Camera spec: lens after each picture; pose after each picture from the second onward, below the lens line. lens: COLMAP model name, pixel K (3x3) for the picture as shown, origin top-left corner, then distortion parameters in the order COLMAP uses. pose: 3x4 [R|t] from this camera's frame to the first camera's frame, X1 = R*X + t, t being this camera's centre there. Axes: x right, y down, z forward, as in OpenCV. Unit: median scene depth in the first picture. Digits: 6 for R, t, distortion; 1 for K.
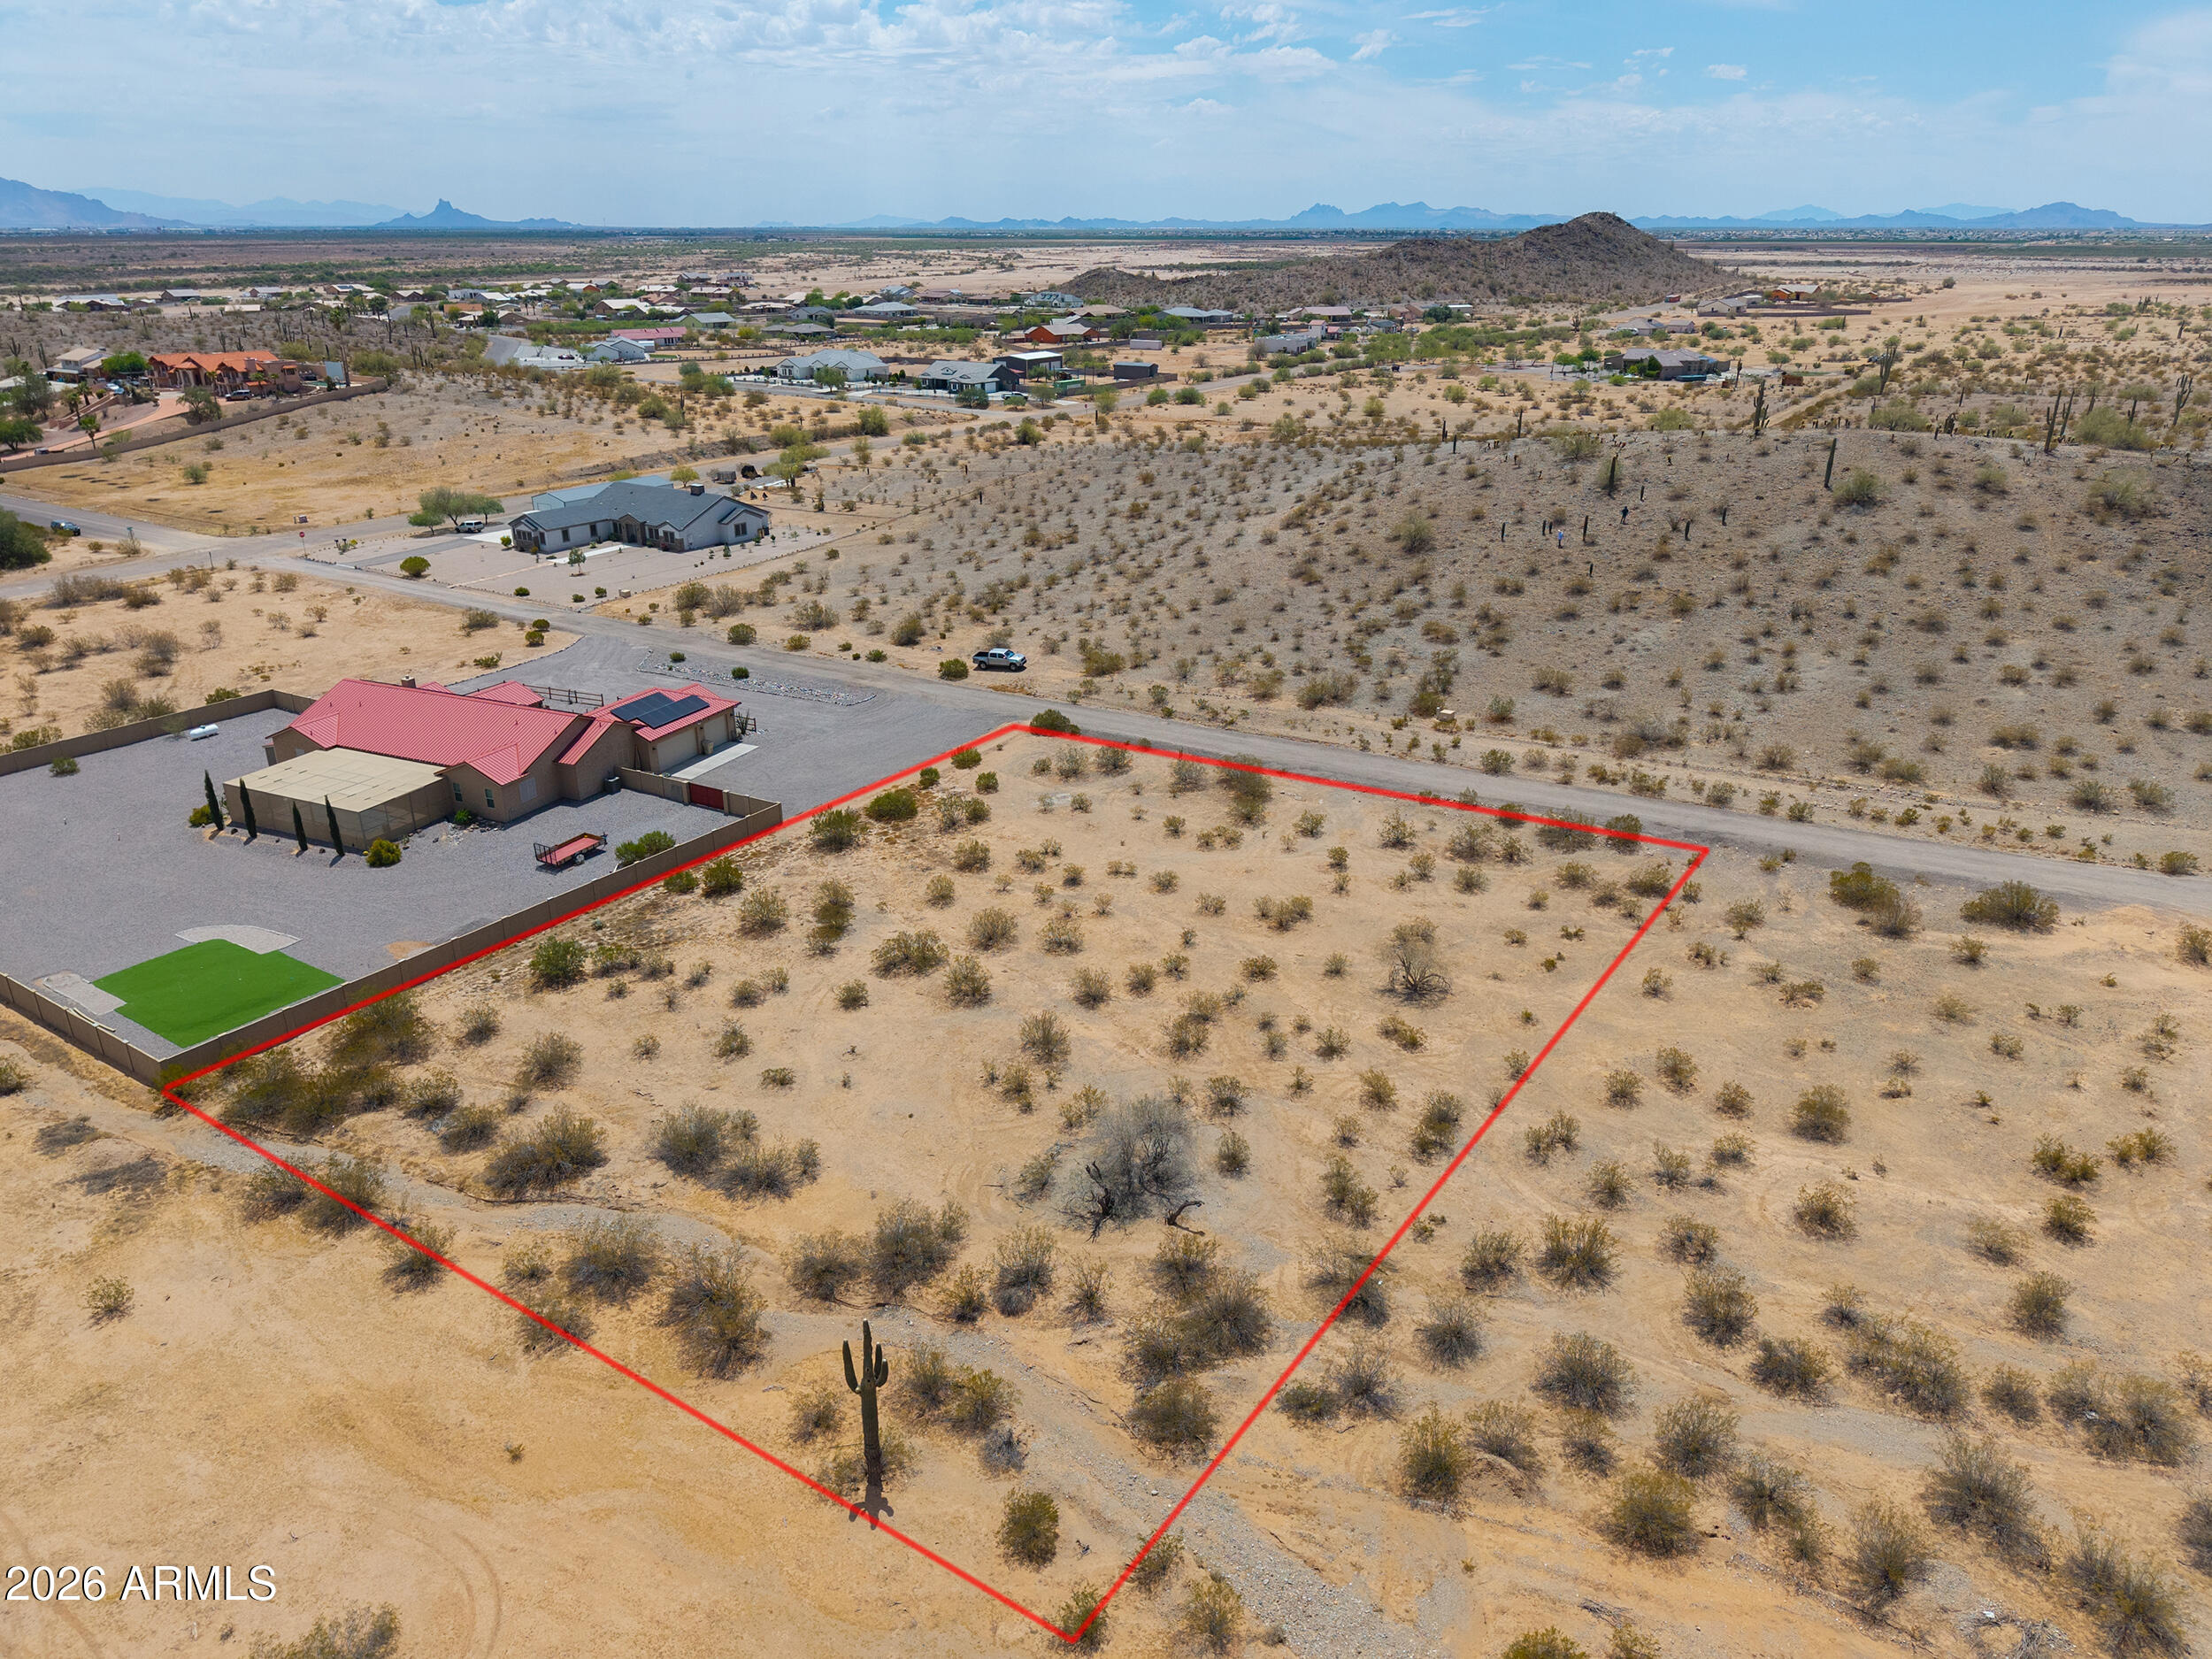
lens RADIAL K [[1496.2, 0, 1112.8], [0, 1496.2, 828.8], [0, 0, 1]] dist [0.013616, -0.006993]
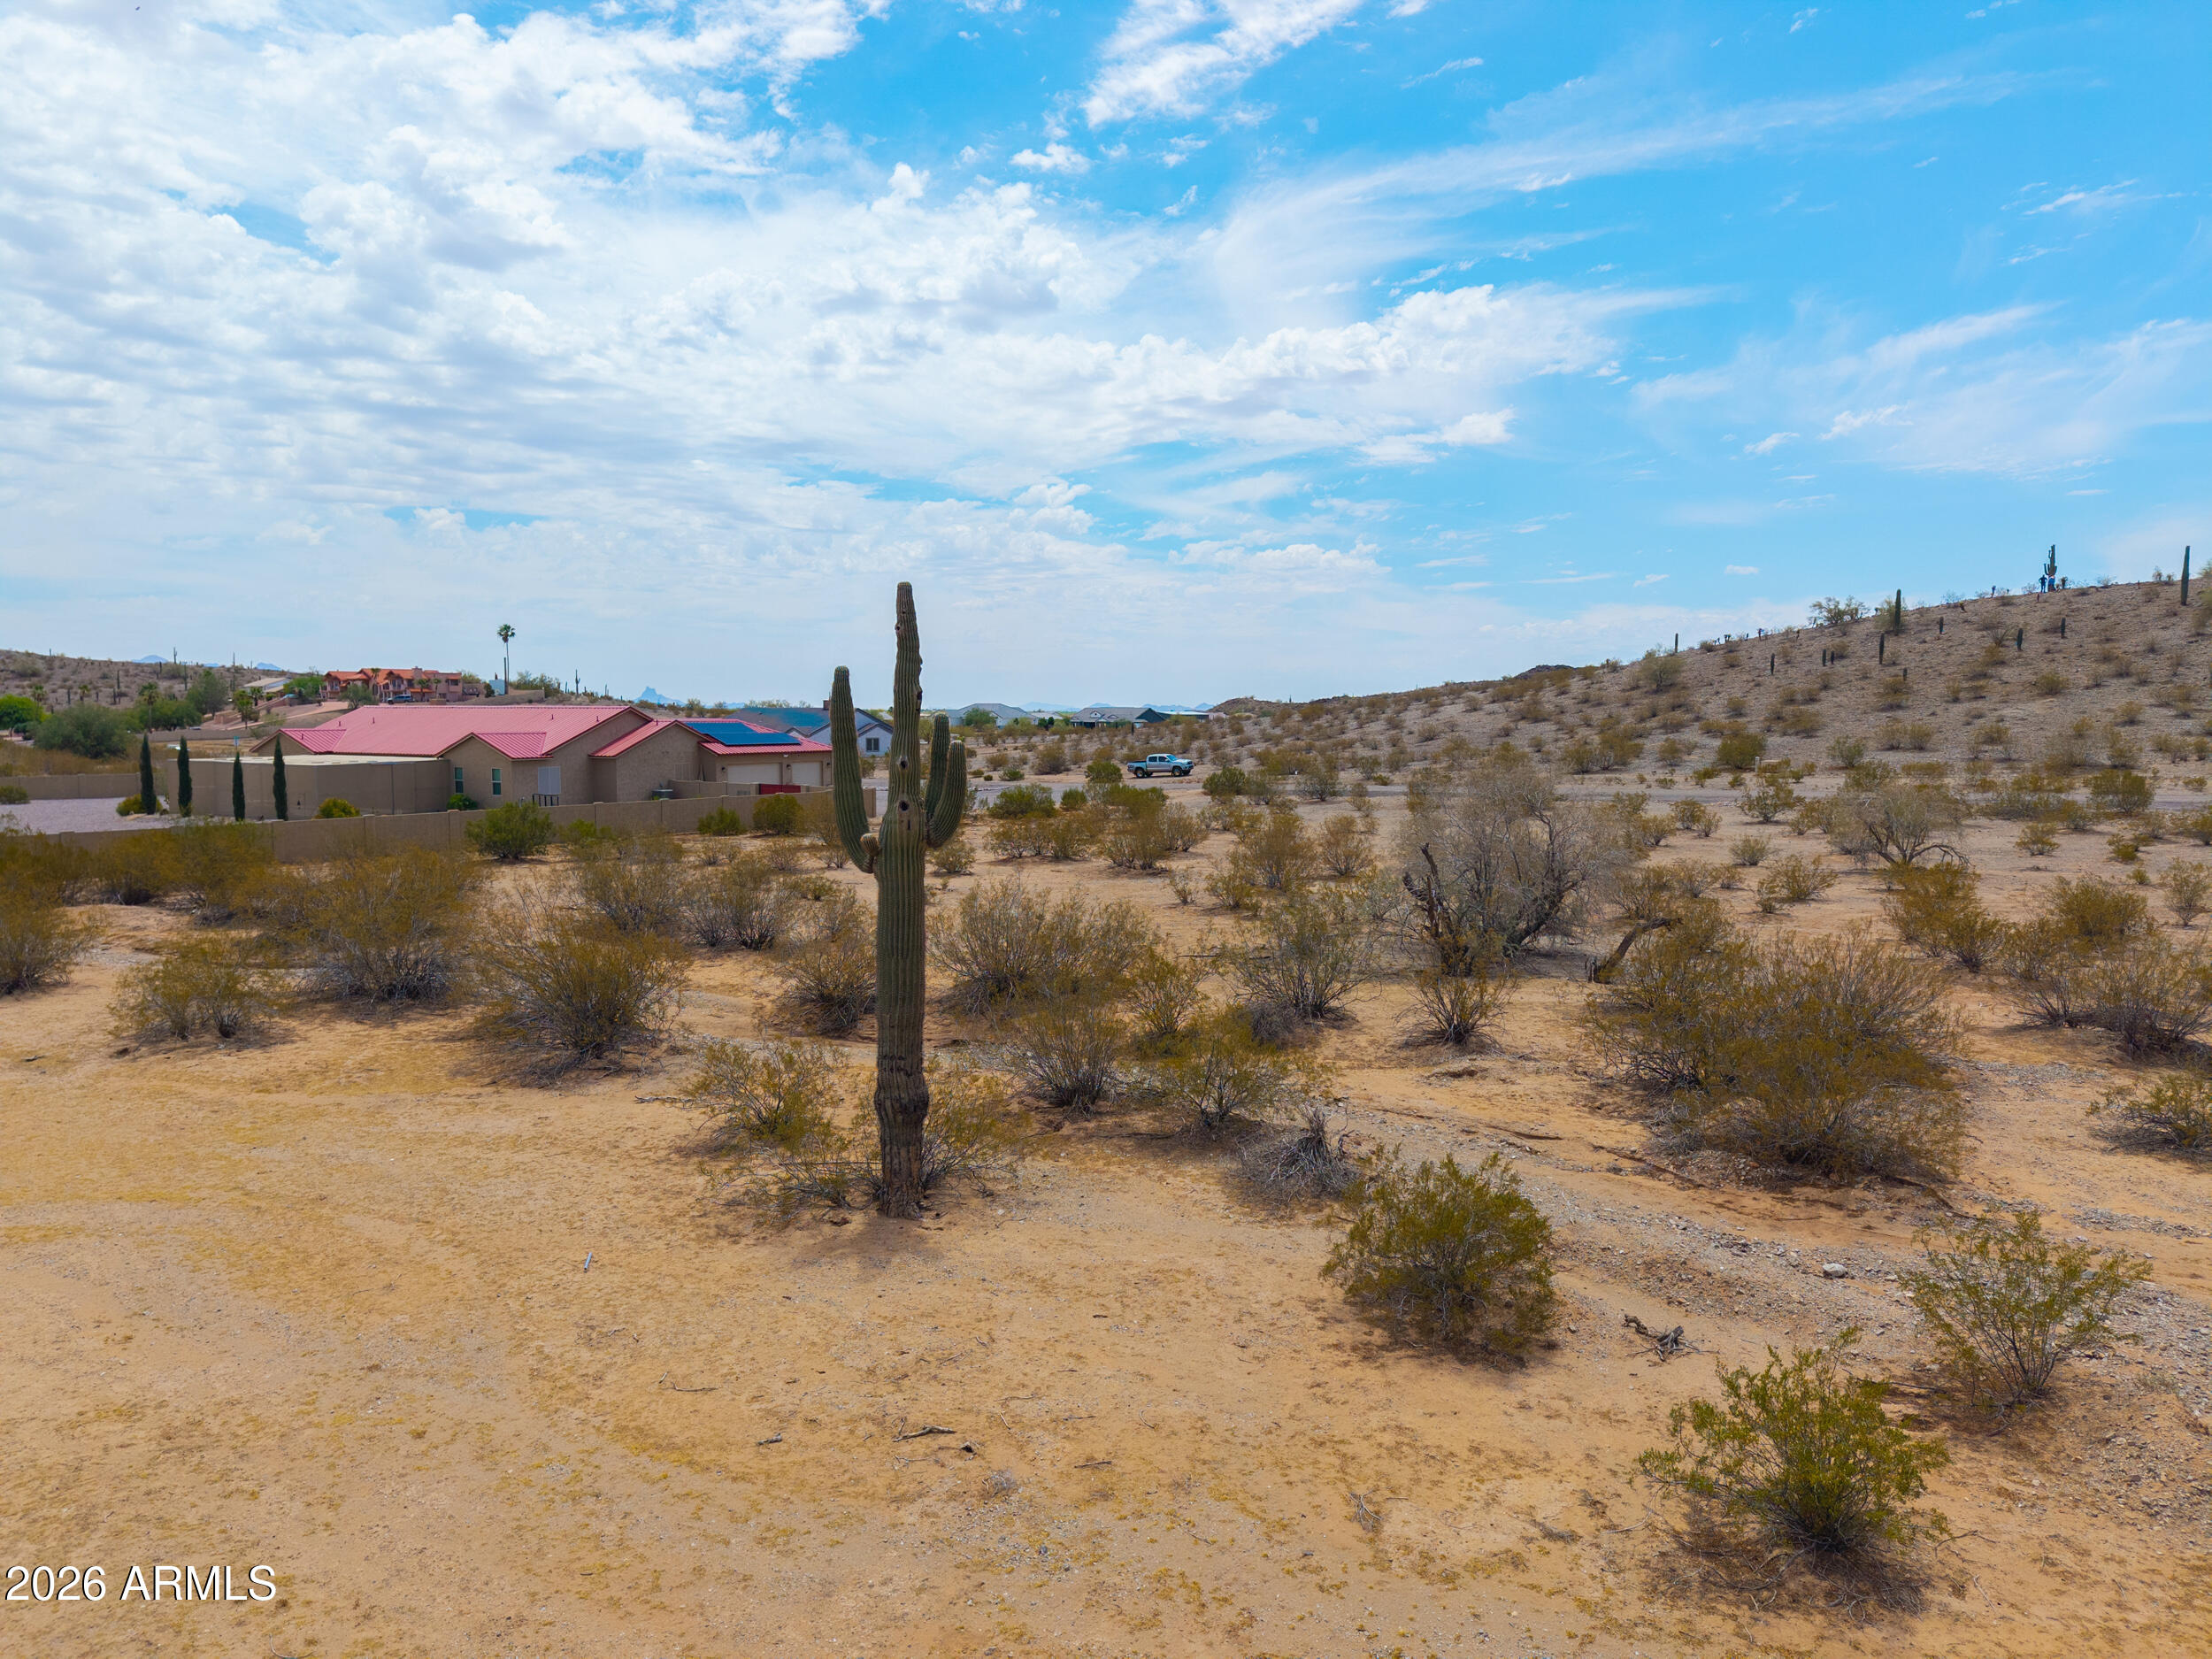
lens RADIAL K [[1478.7, 0, 1111.9], [0, 1478.7, 832.7], [0, 0, 1]] dist [0.026308, -0.023564]
pose [[0.995977, 0.008699, -0.089185, -0.043772], [-0.034831, 0.954595, -0.295863, 0.225802], [0.082562, 0.297779, 0.951058, 0.342609]]
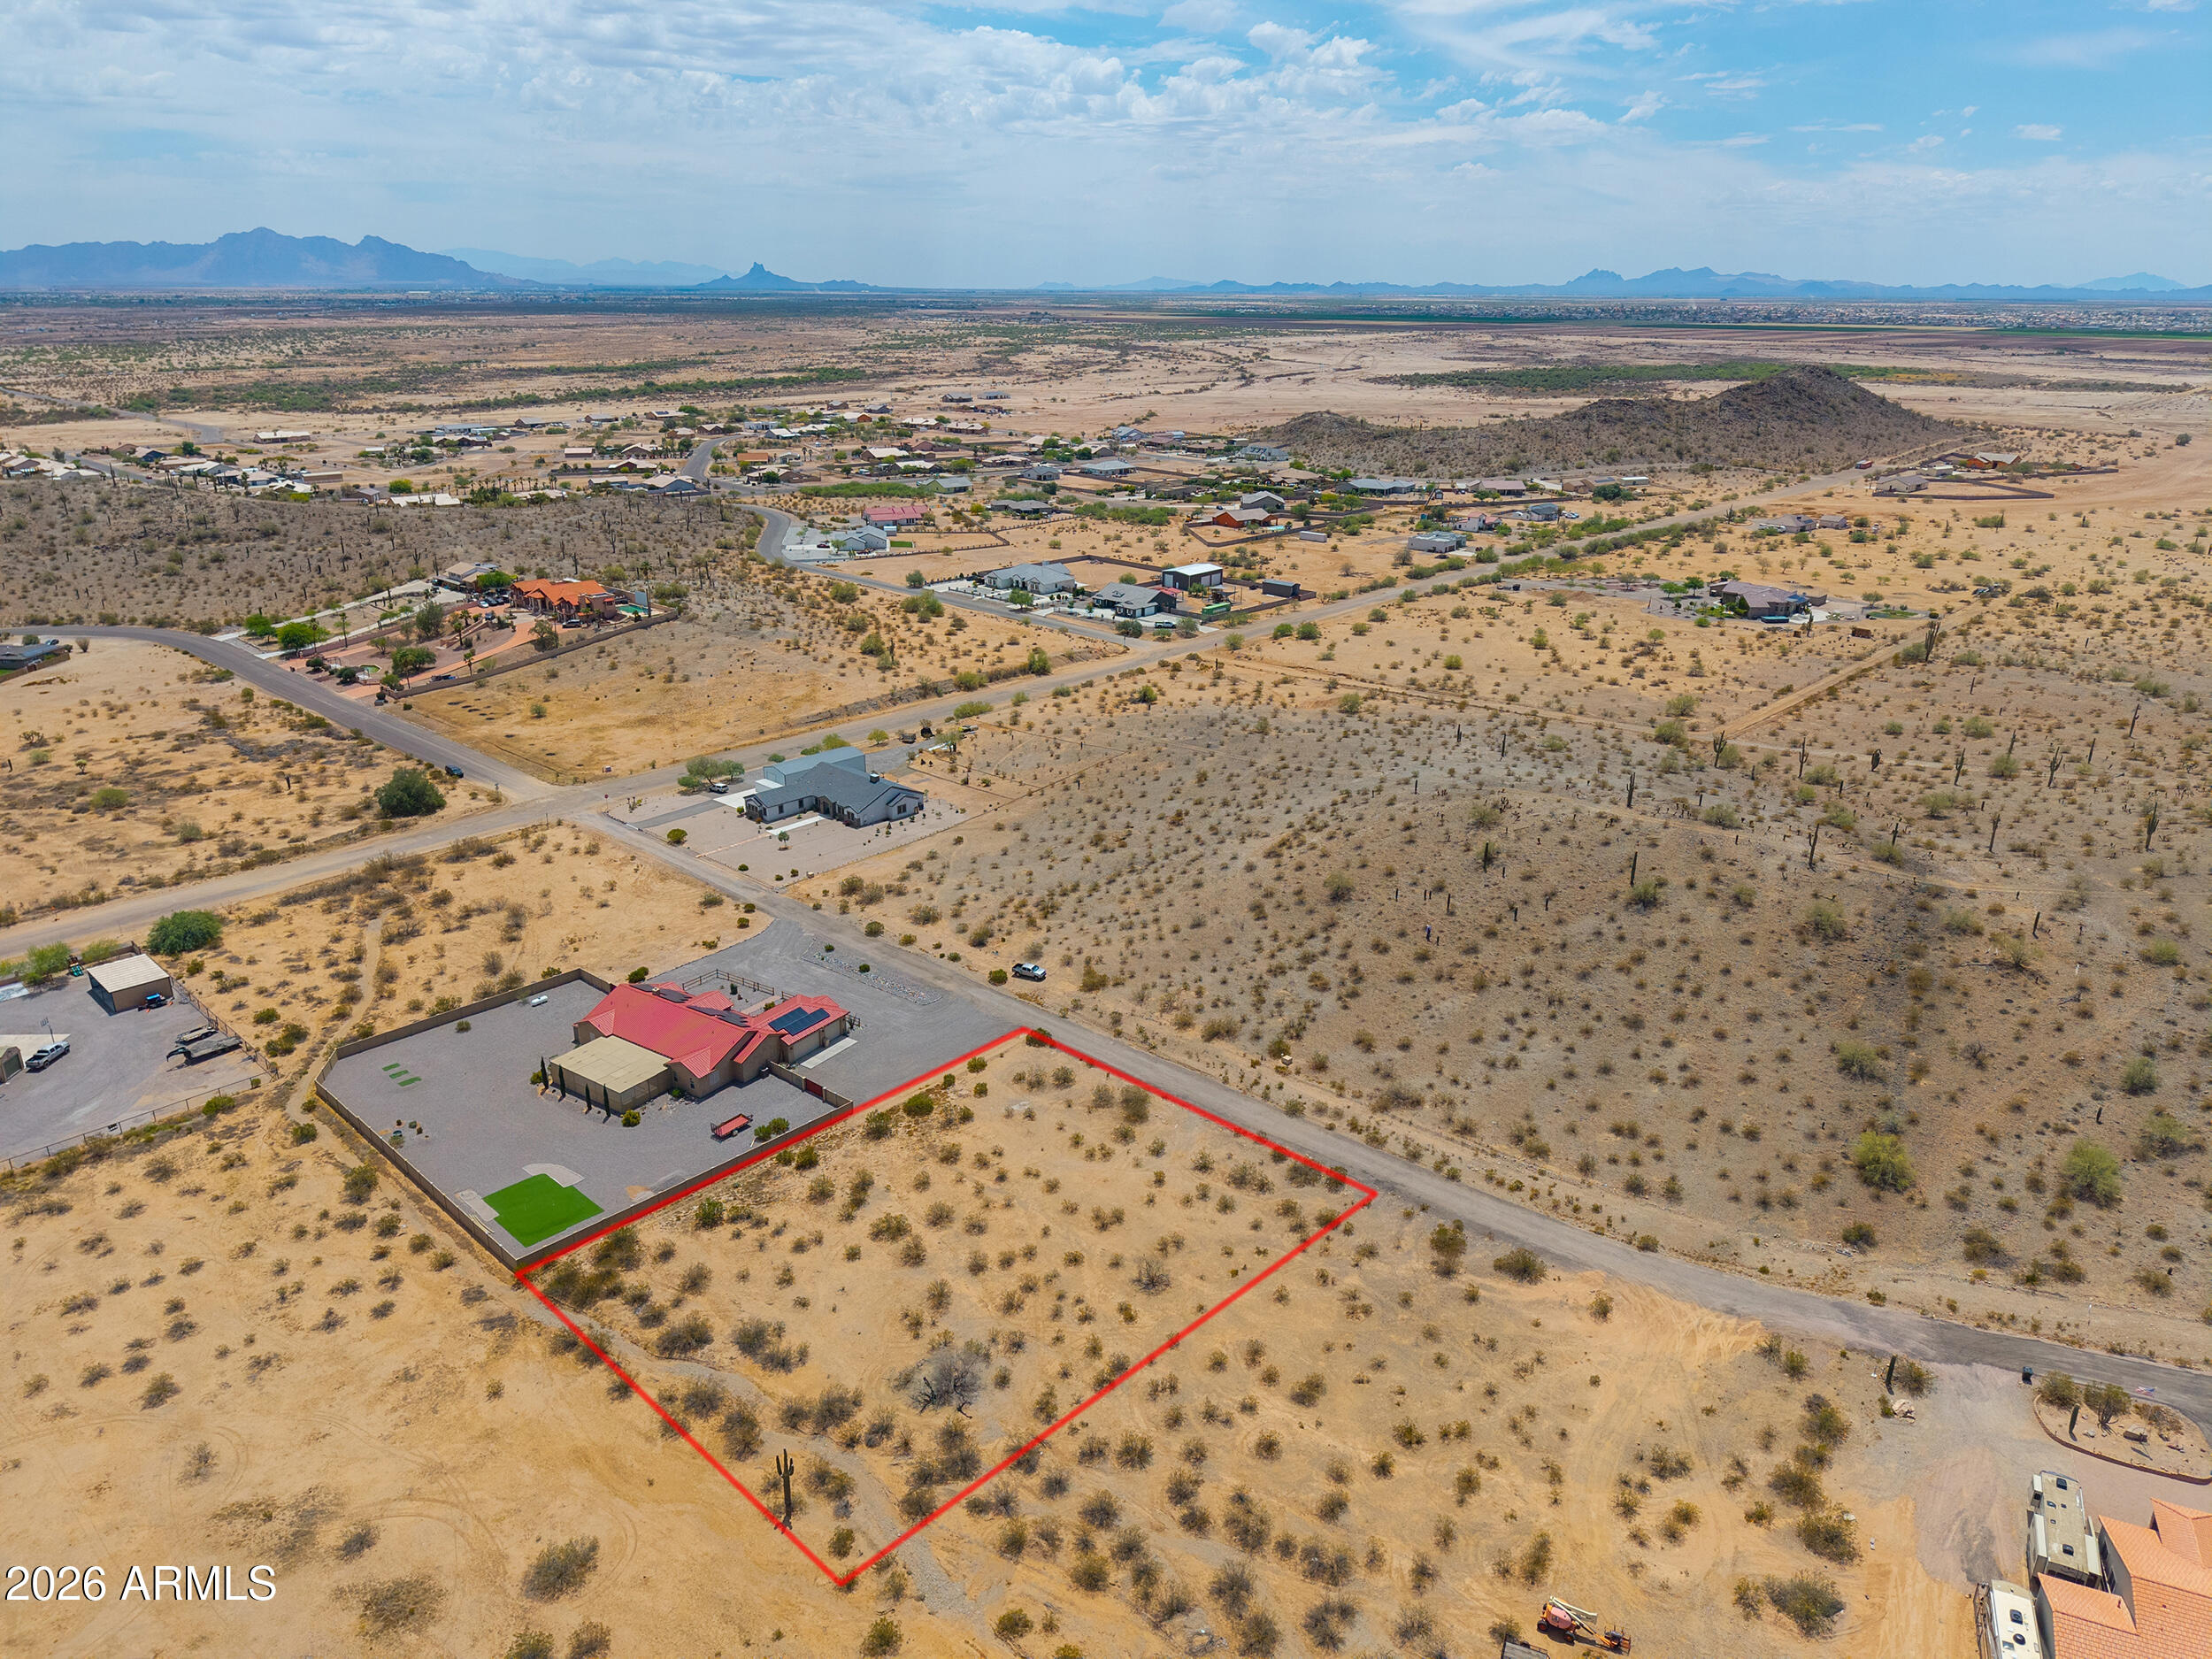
lens RADIAL K [[1493.4, 0, 1107.7], [0, 1493.4, 791.7], [0, 0, 1]] dist [0.081519, -0.135376]
pose [[0.984845, 0.060828, -0.162417, 0.335484], [-0.069835, 0.996288, -0.050326, -0.317911], [0.158753, 0.060905, 0.985438, -0.691630]]
